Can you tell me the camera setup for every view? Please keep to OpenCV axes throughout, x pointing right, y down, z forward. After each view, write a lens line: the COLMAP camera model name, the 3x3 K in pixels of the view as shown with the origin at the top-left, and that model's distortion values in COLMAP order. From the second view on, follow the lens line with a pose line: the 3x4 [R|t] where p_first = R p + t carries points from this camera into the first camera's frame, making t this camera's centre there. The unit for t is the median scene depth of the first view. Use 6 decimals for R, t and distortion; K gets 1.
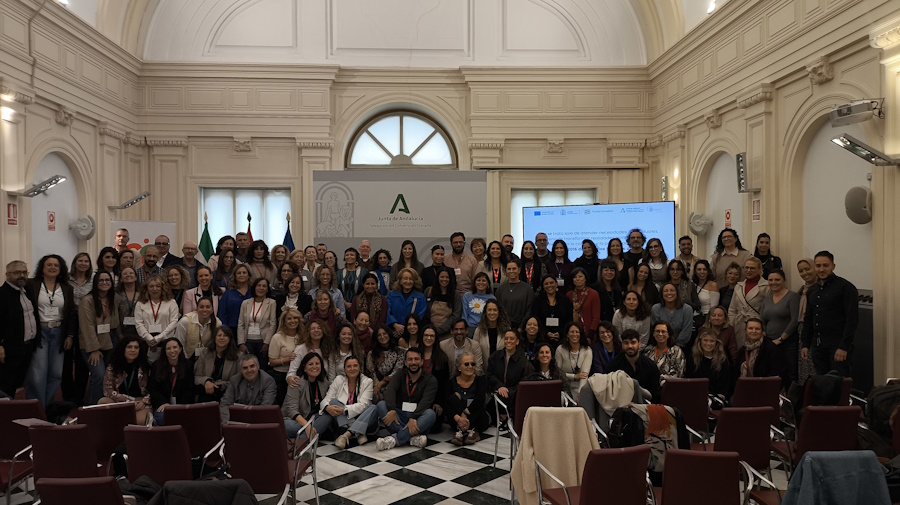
lens RADIAL K [[657.6, 0, 446.2], [0, 657.6, 249.8], [0, 0, 1]] dist [0.094256, -0.134150]
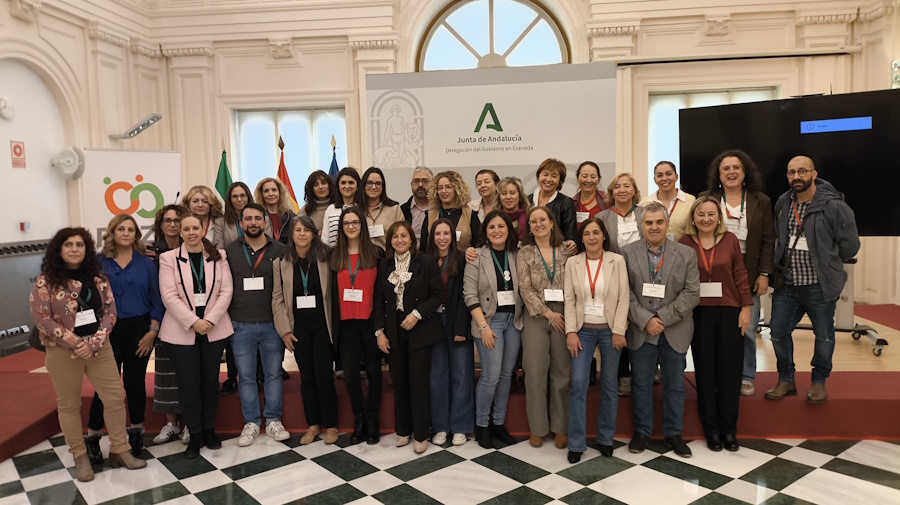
lens RADIAL K [[657.6, 0, 446.2], [0, 657.6, 249.8], [0, 0, 1]] dist [0.094256, -0.134150]
pose [[0.988143, -0.008833, -0.153285, -0.007494], [0.023141, 0.995507, 0.091814, 0.003811], [0.151785, -0.094272, 0.983907, 0.262711]]
